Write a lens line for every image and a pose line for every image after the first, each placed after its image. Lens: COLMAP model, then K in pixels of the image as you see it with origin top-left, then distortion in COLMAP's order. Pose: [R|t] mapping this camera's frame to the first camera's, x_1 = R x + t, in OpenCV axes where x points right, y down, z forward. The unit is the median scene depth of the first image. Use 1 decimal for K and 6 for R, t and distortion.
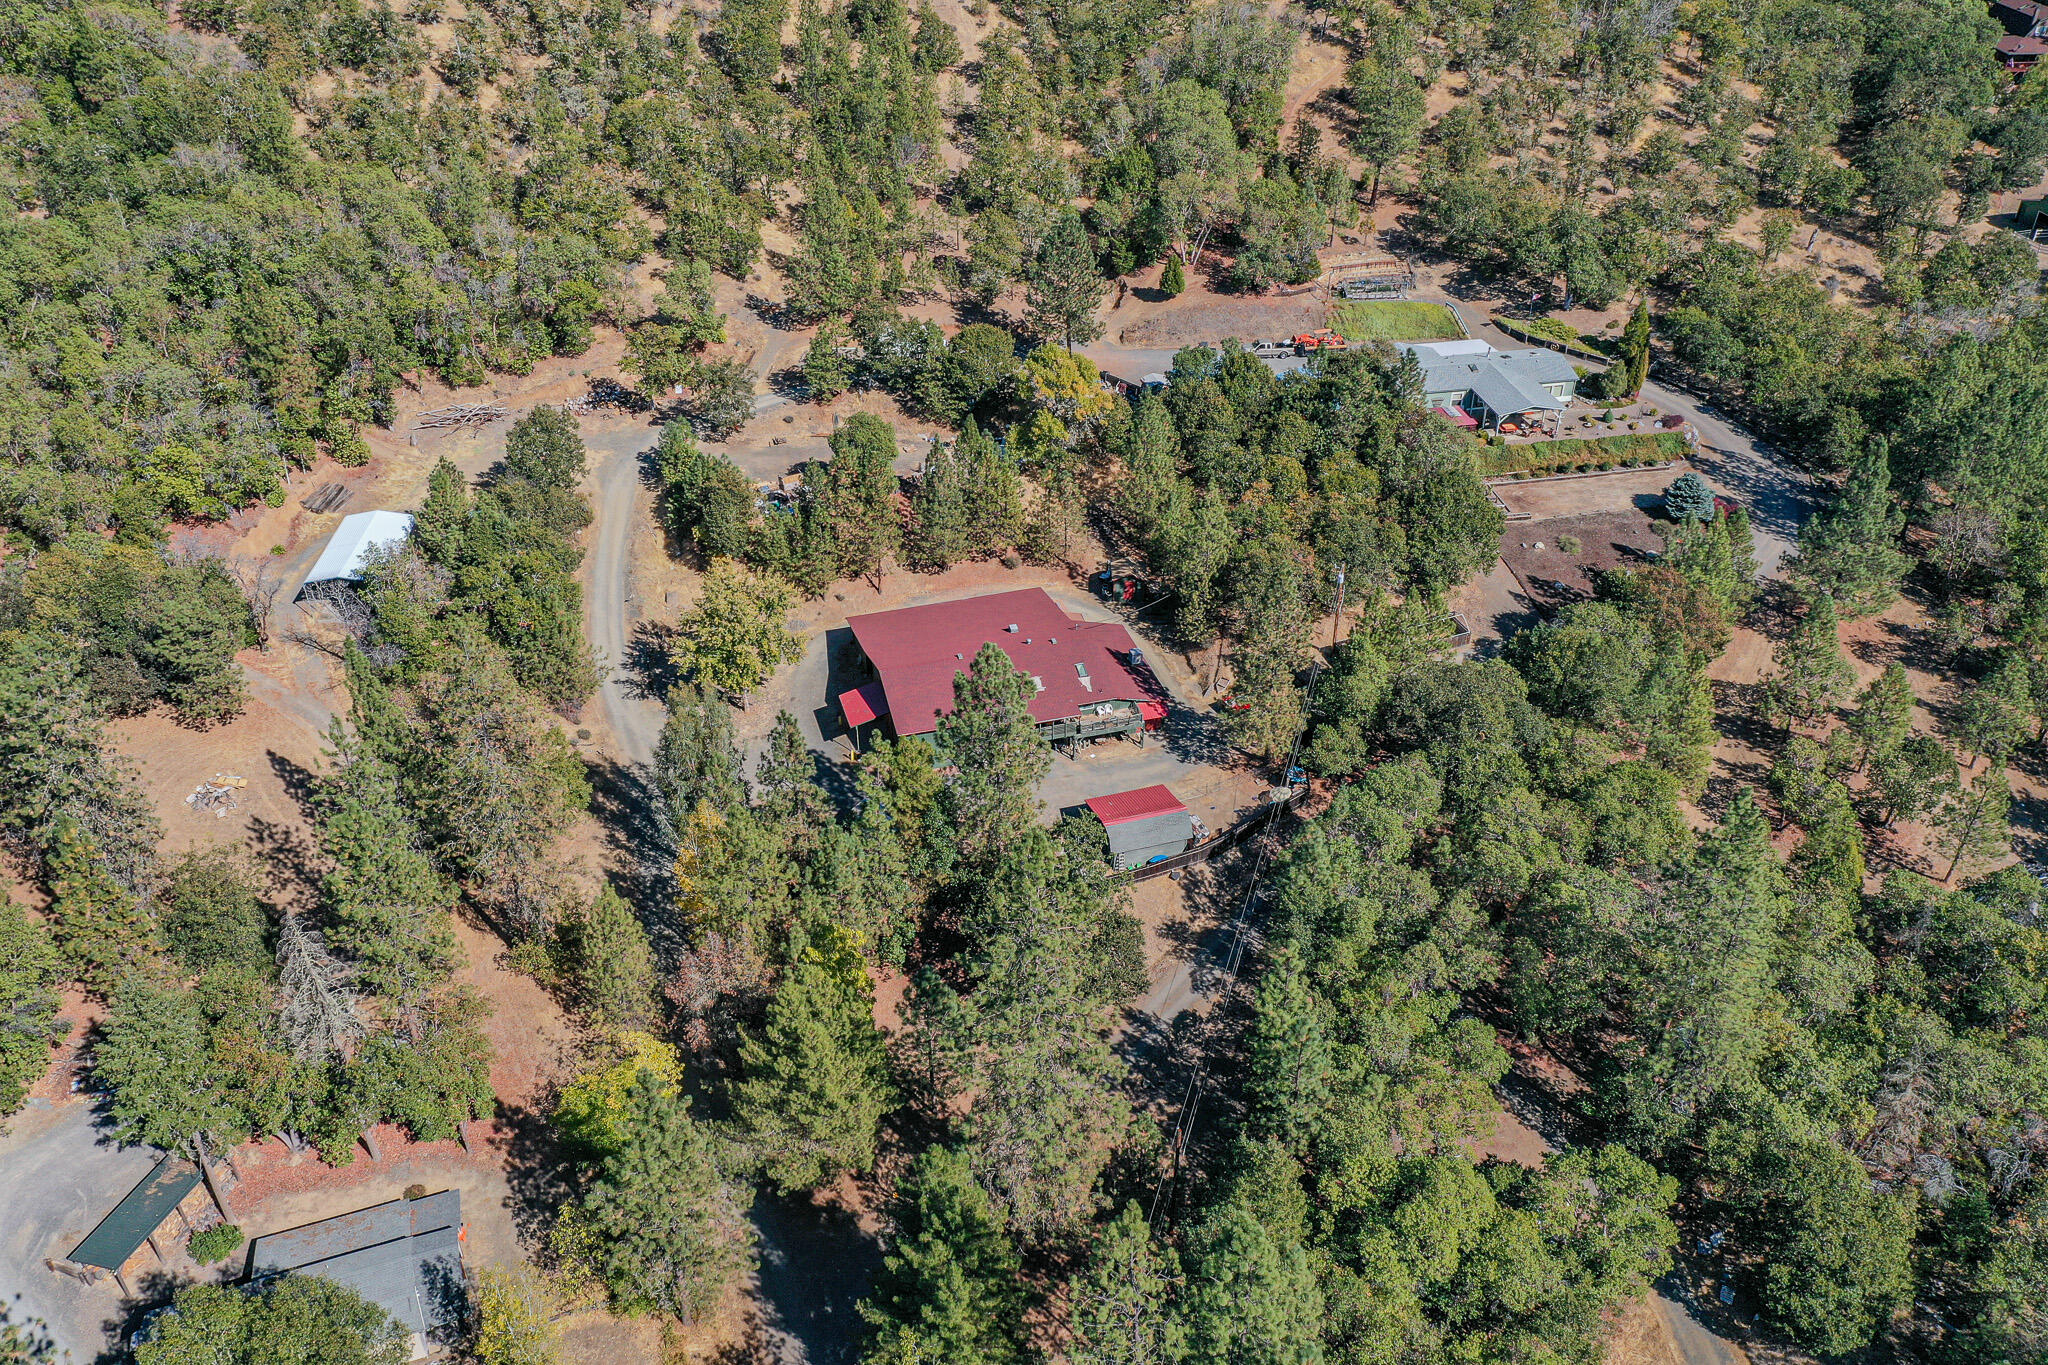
lens RADIAL K [[1597.8, 0, 1024.0], [0, 1597.8, 682.5], [0, 0, 1]] dist [0.006117, -0.000723]
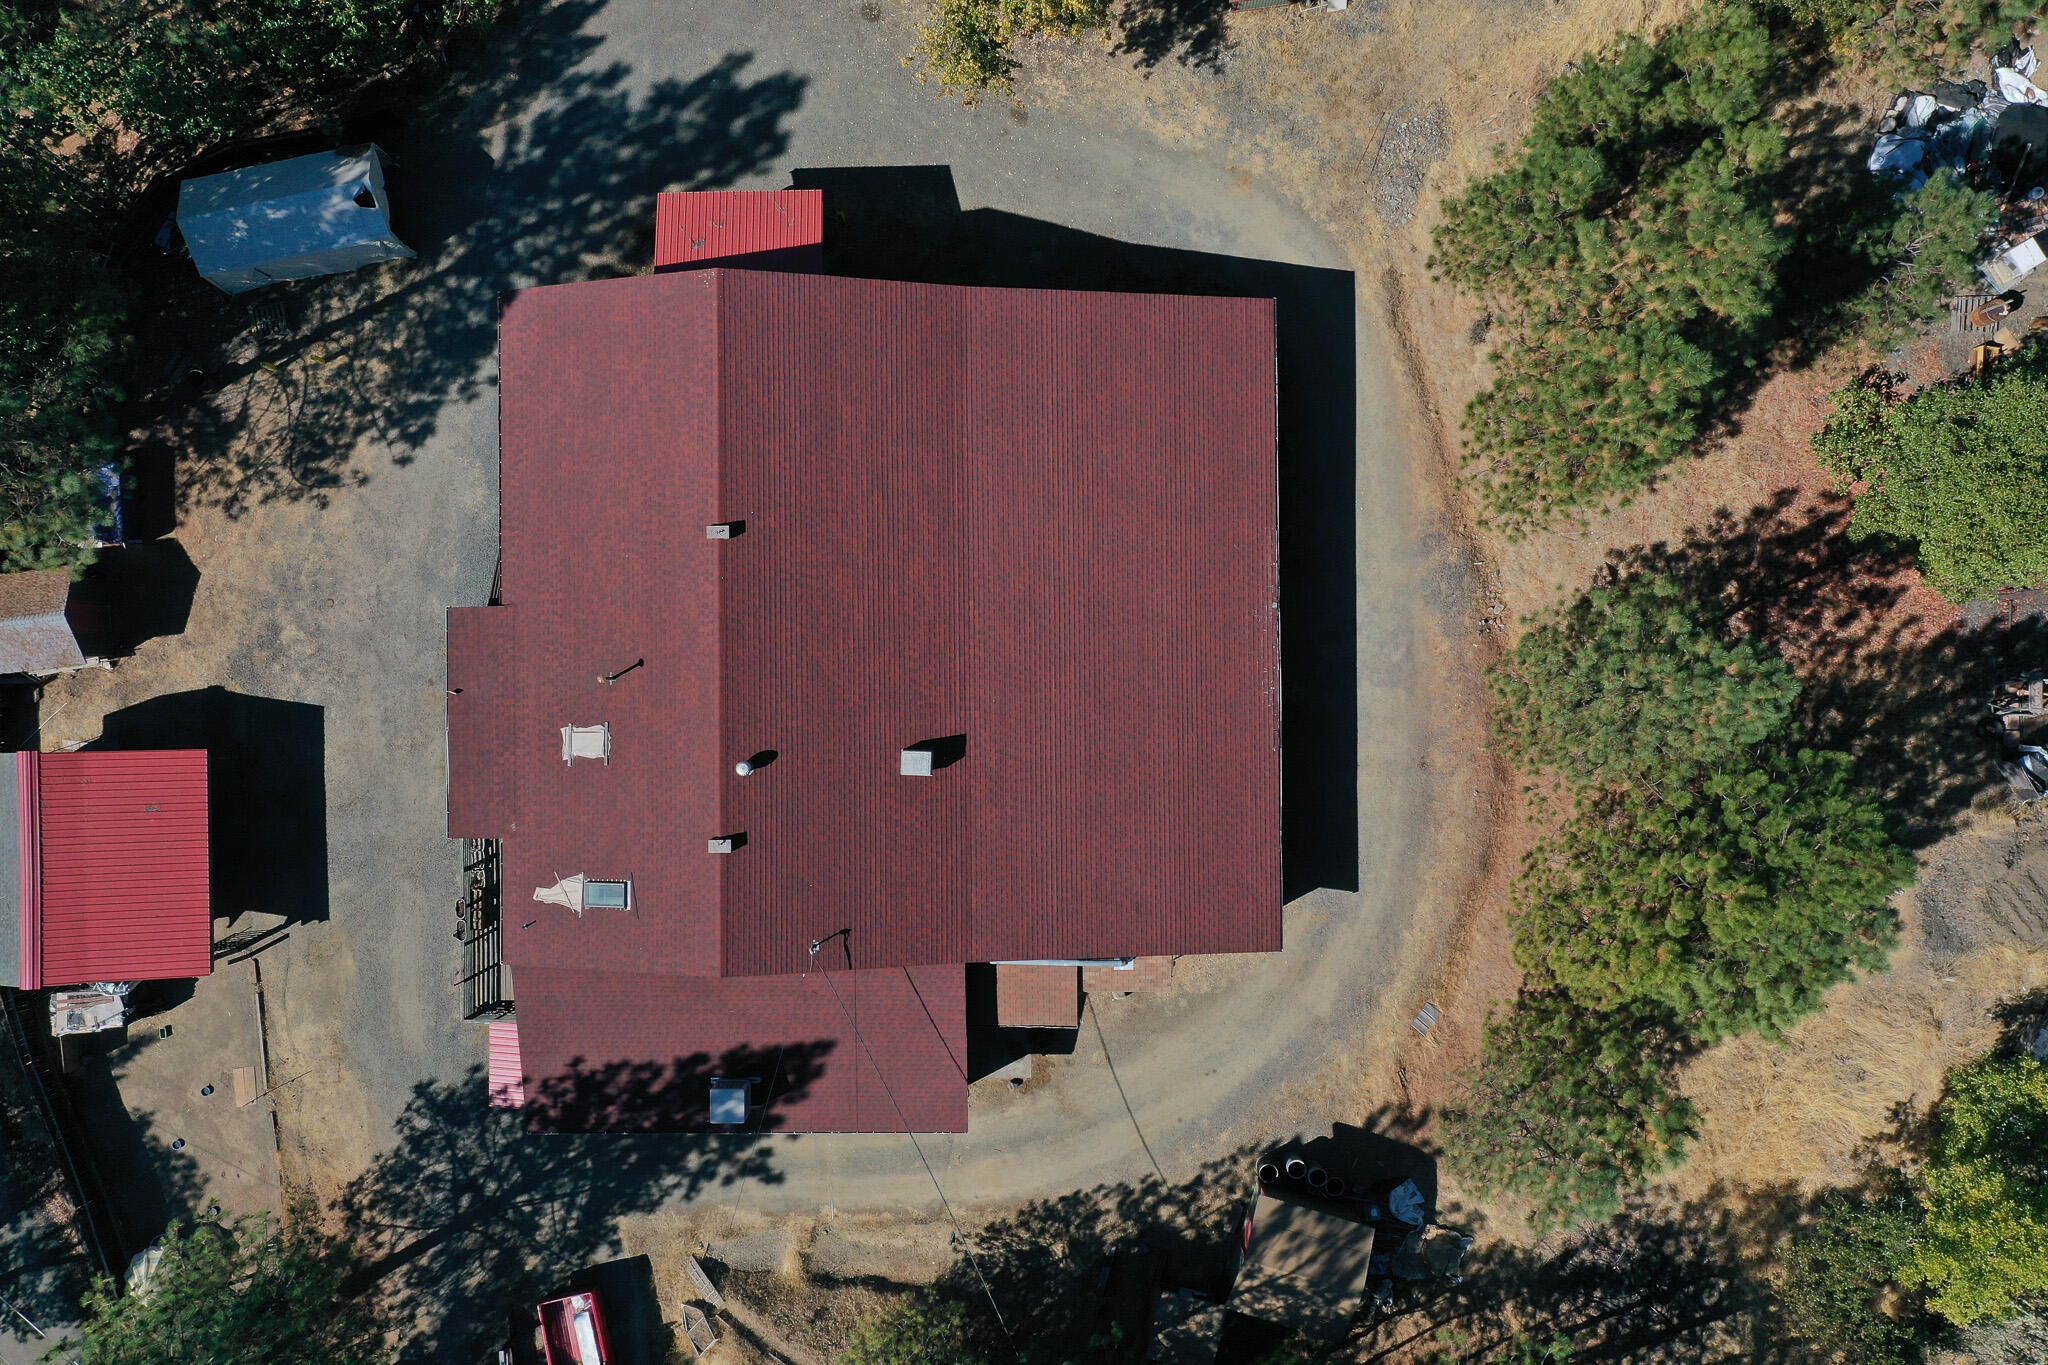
lens RADIAL K [[1658.2, 0, 1024.0], [0, 1658.2, 682.5], [0, 0, 1]] dist [0.006086, -0.000801]
pose [[-0.278543, 0.960423, -0.001437, -0.022919], [-0.526625, -0.151481, 0.836492, -0.264725], [0.803169, 0.233755, 0.547977, 0.711458]]
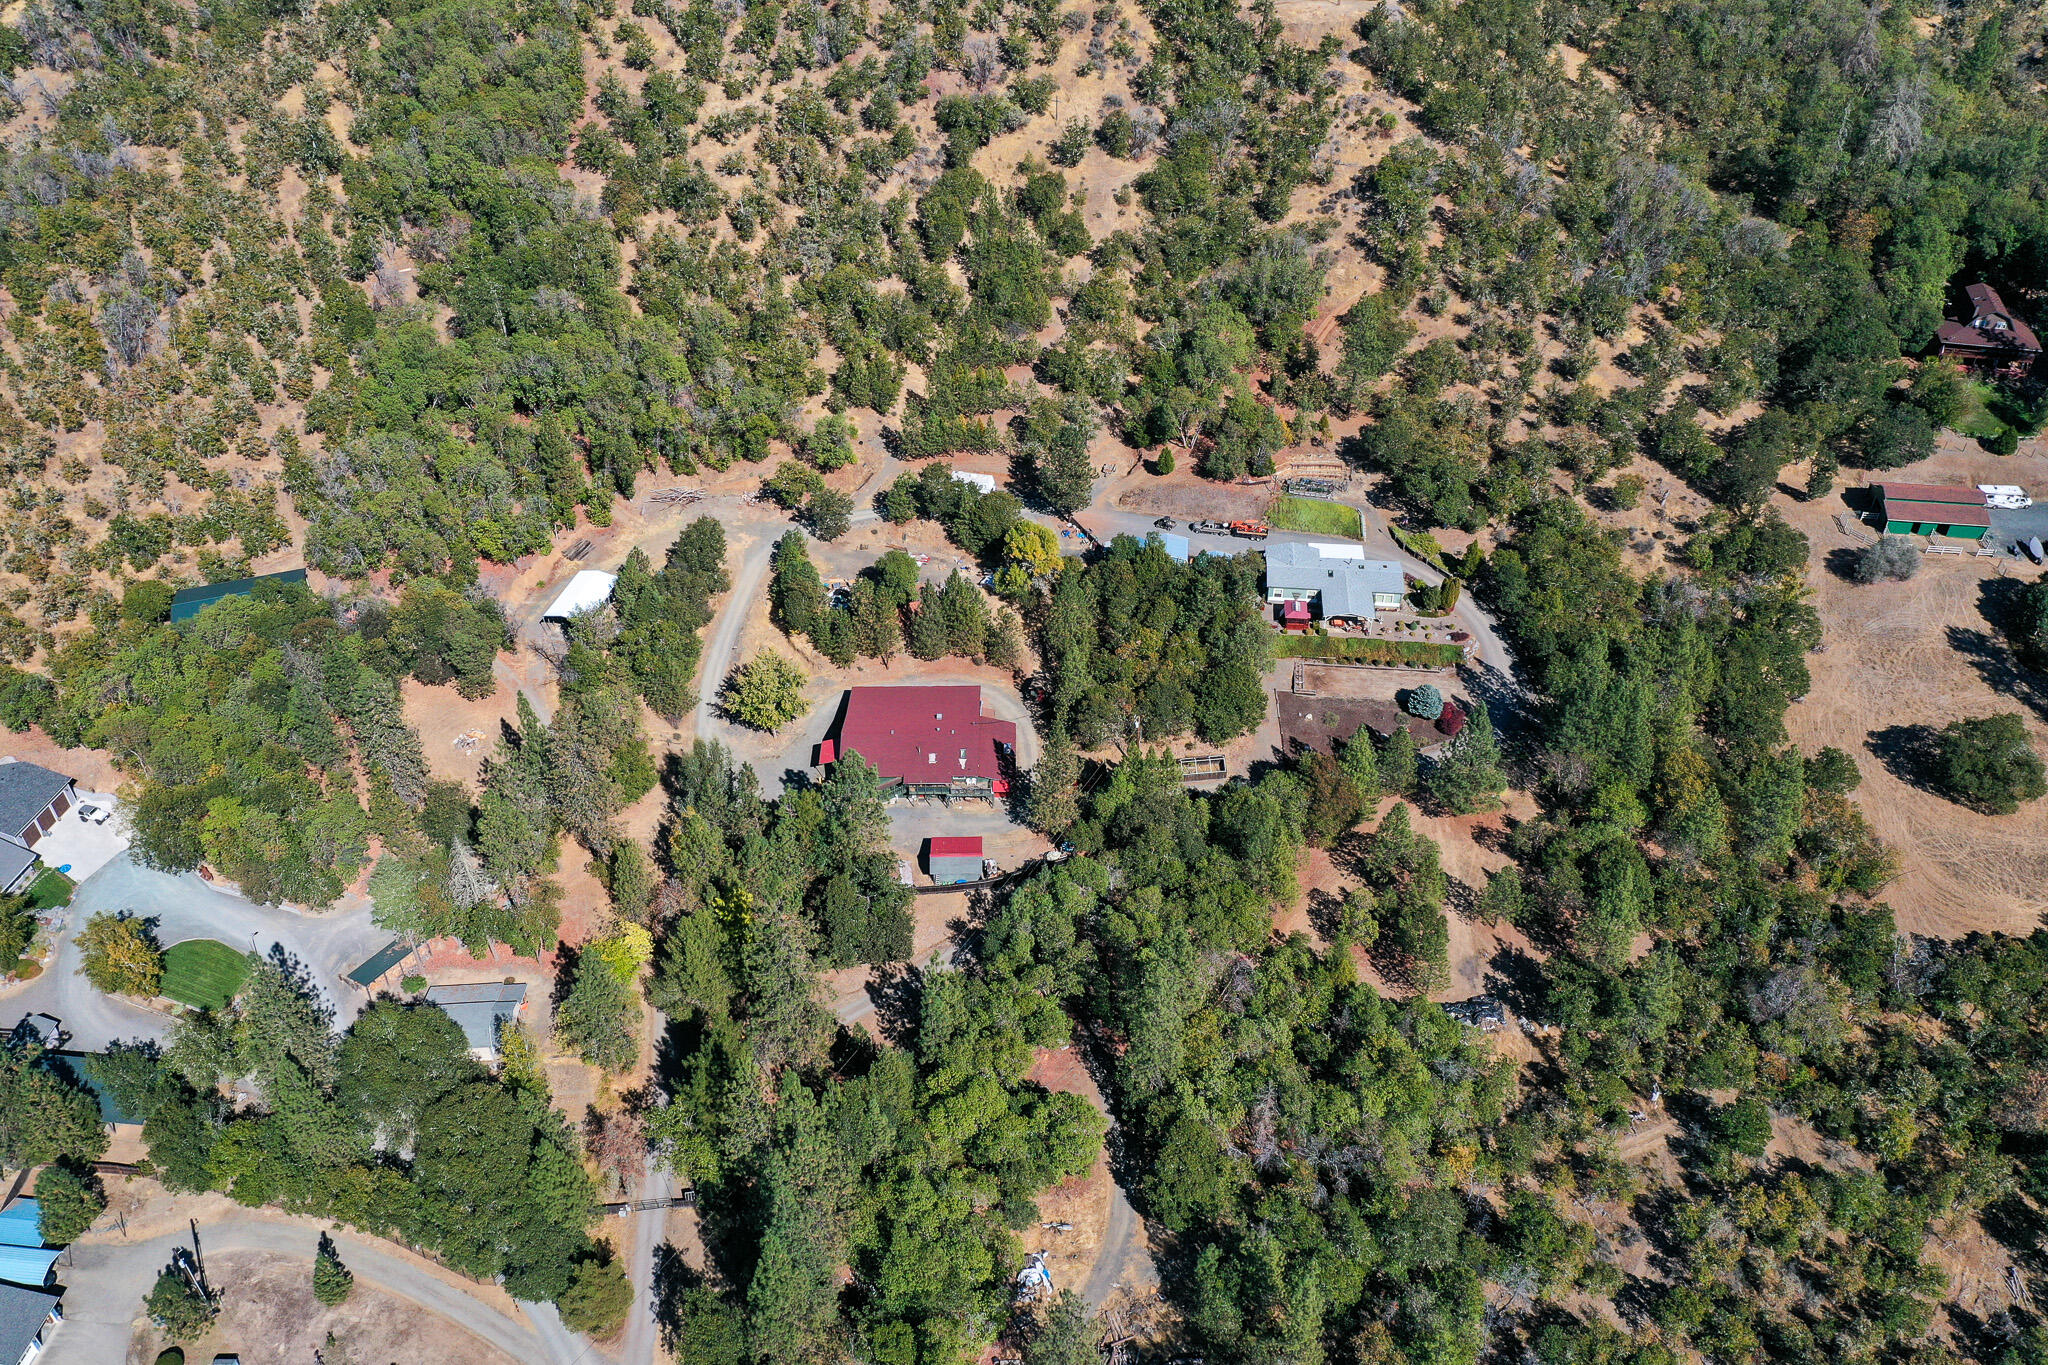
lens RADIAL K [[1595.5, 0, 1030.0], [0, 1595.5, 675.5], [0, 0, 1]] dist [0.007762, -0.001079]
pose [[0.960618, 0.171943, -0.218285, 0.356447], [-0.157645, 0.984131, 0.081445, -0.184602], [0.228825, -0.043826, 0.972481, -0.442070]]
